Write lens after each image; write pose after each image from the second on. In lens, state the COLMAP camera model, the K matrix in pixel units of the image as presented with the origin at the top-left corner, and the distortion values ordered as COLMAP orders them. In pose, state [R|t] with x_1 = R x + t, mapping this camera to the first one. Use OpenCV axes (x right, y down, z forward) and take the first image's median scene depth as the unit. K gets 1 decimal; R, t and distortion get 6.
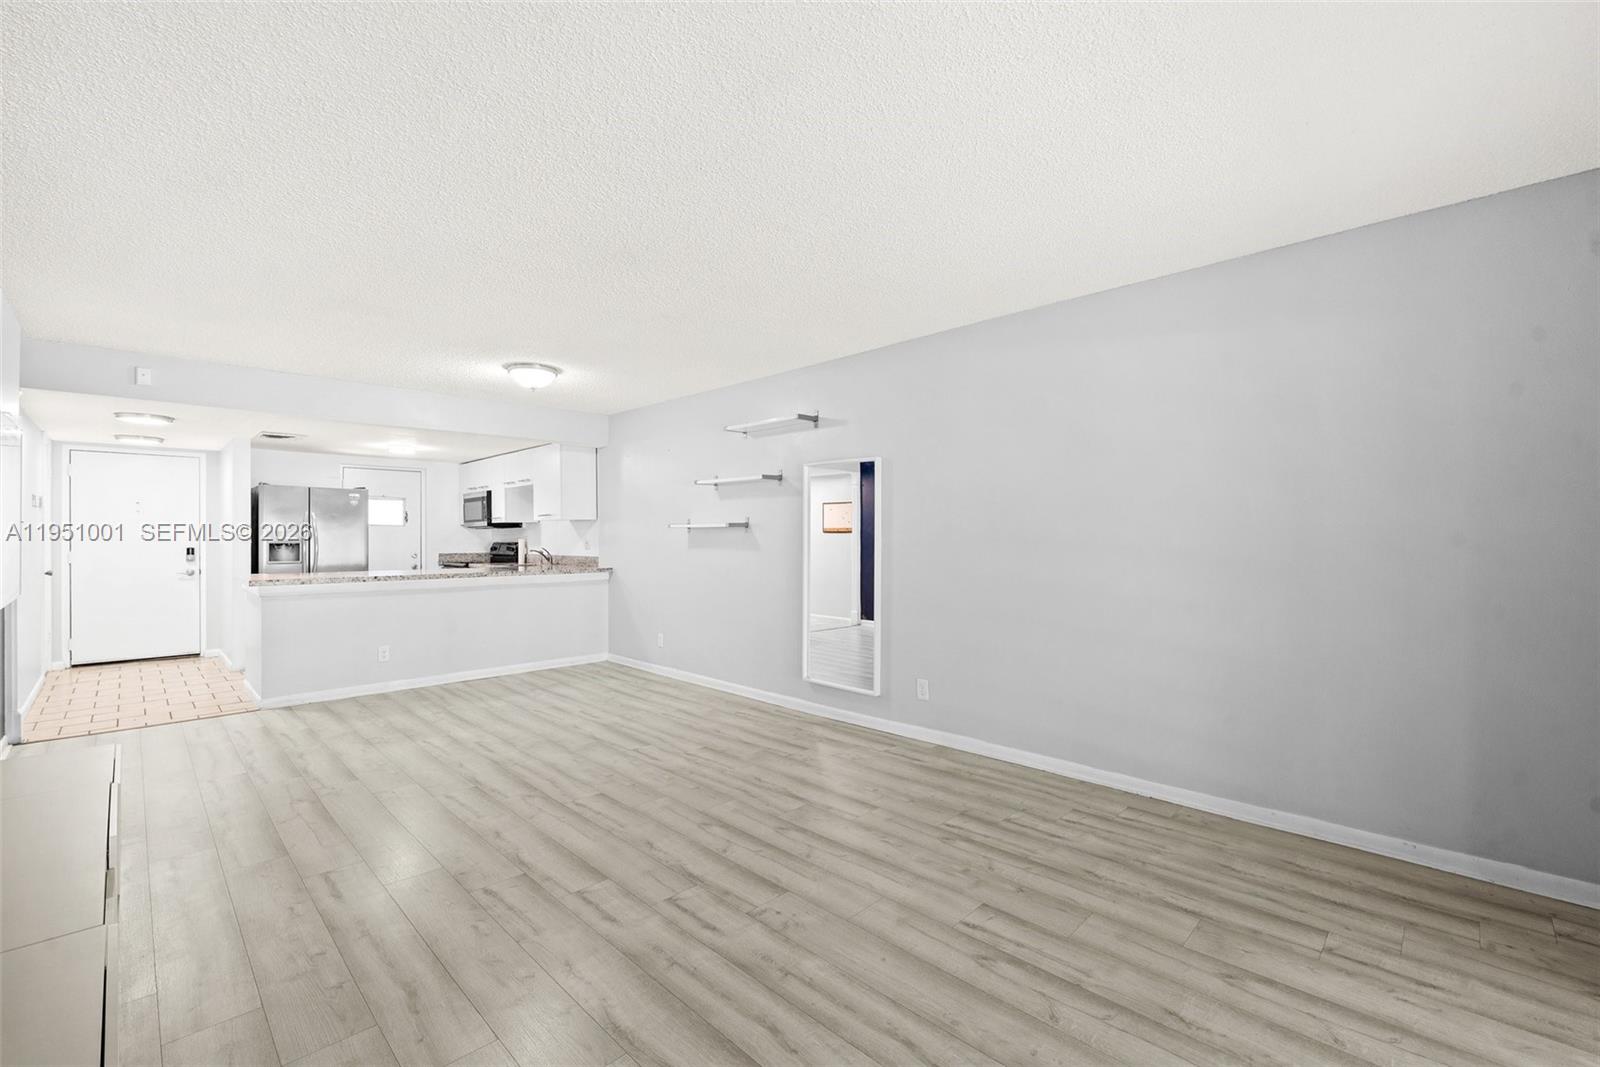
lens RADIAL K [[680.4, 0, 808.5], [0, 680.4, 534.1], [0, 0, 1]] dist [-0.000129, -0.000177]
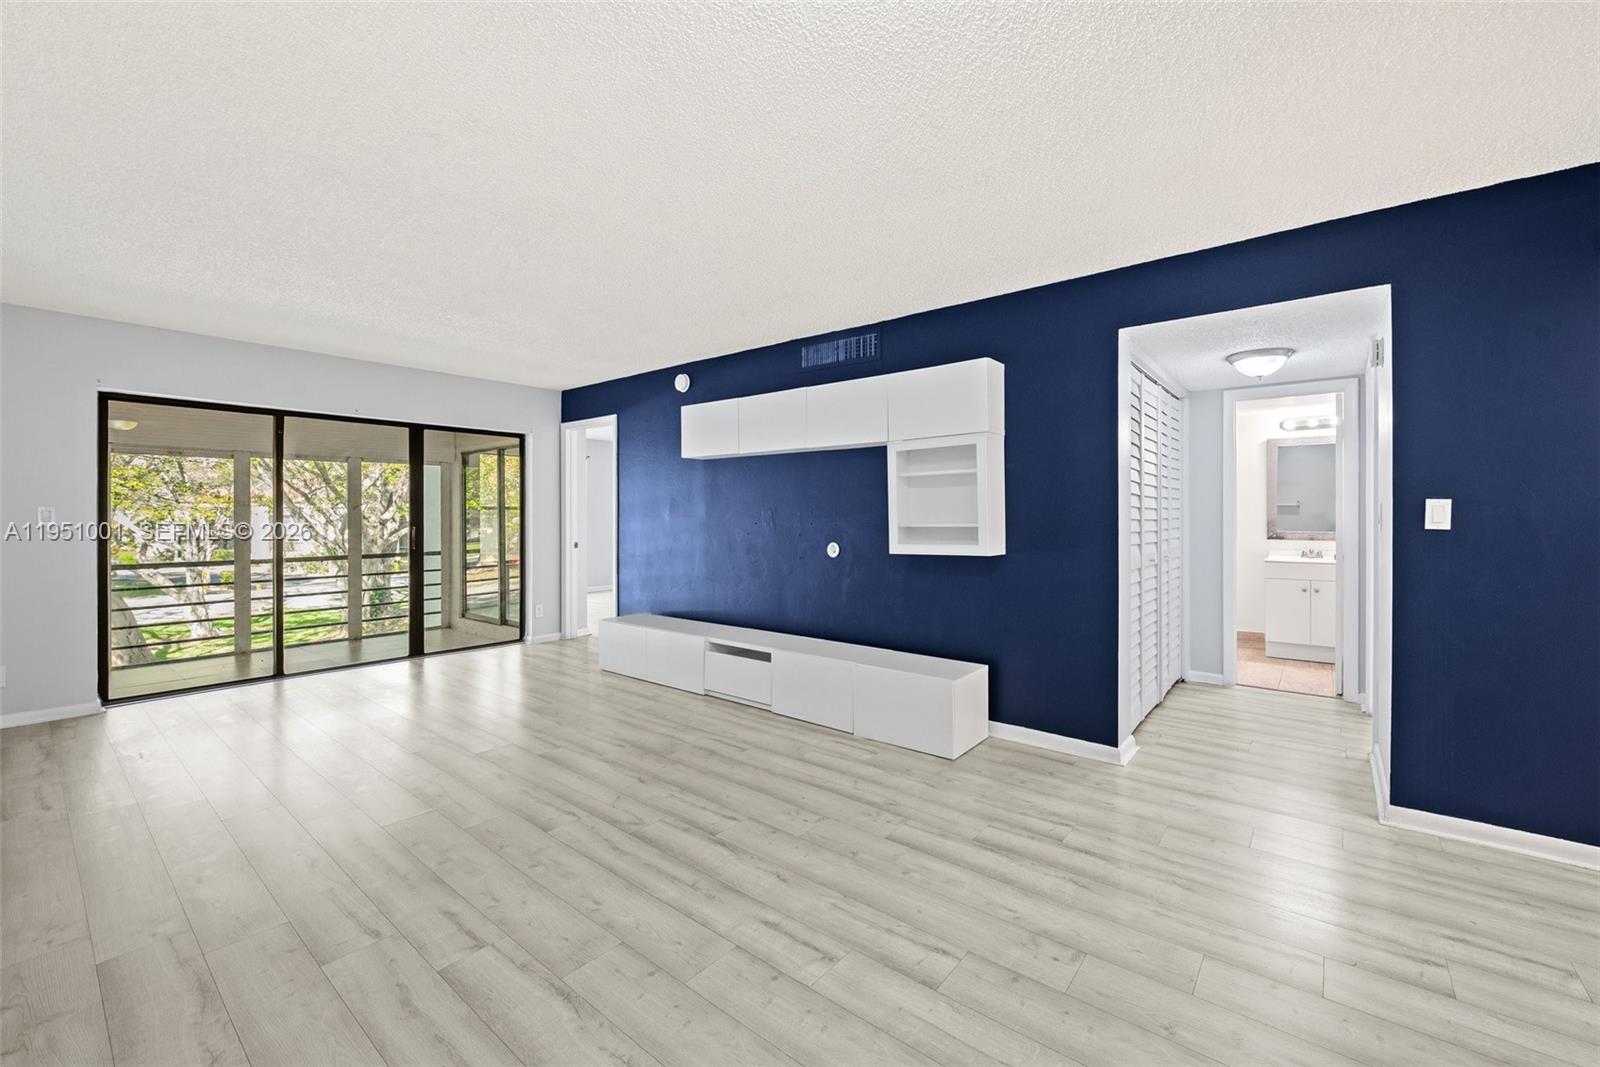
lens RADIAL K [[636.6, 0, 800.0], [0, 636.6, 533.5], [0, 0, 1]] dist [-0.000850, 0.000082]
pose [[-0.995252, 0.005253, -0.097193, -0.285680], [0.002761, 0.999664, 0.025763, 0.005069], [0.097295, 0.025373, -0.994932, 0.950648]]
